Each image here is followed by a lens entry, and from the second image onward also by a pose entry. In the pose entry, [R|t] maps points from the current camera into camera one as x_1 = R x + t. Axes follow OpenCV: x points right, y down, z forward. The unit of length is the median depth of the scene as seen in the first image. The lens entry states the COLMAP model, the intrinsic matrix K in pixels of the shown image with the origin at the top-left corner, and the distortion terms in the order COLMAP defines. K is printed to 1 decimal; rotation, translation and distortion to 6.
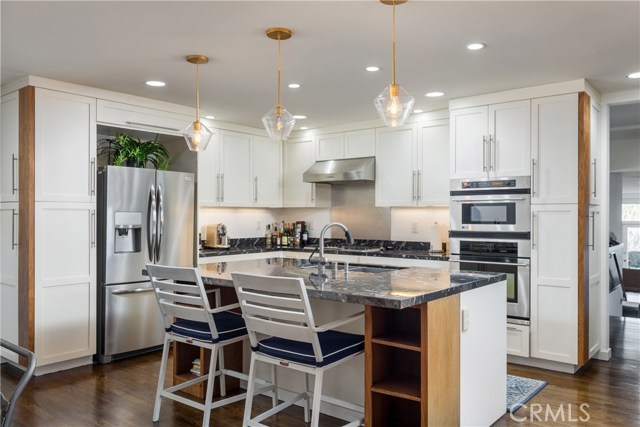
lens RADIAL K [[466.9, 0, 320.7], [0, 466.9, 212.0], [0, 0, 1]] dist [-0.043150, -0.000786]
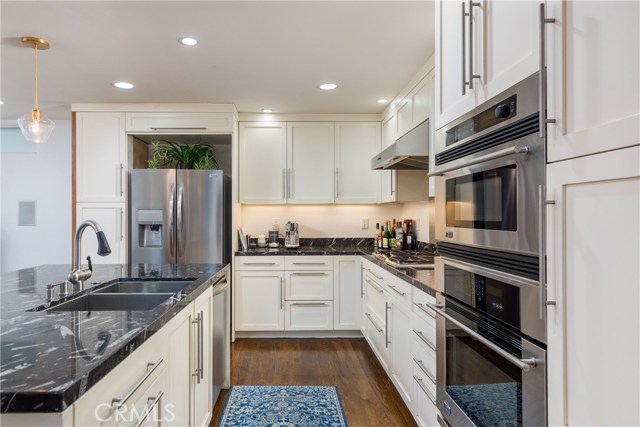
lens RADIAL K [[372.6, 0, 318.5], [0, 372.6, 211.2], [0, 0, 1]] dist [0.000712, -0.000355]
pose [[0.669812, -0.010972, -0.742450, 0.412097], [0.008015, 0.999939, -0.007546, 0.010891], [0.742487, -0.000897, 0.669859, 0.569580]]
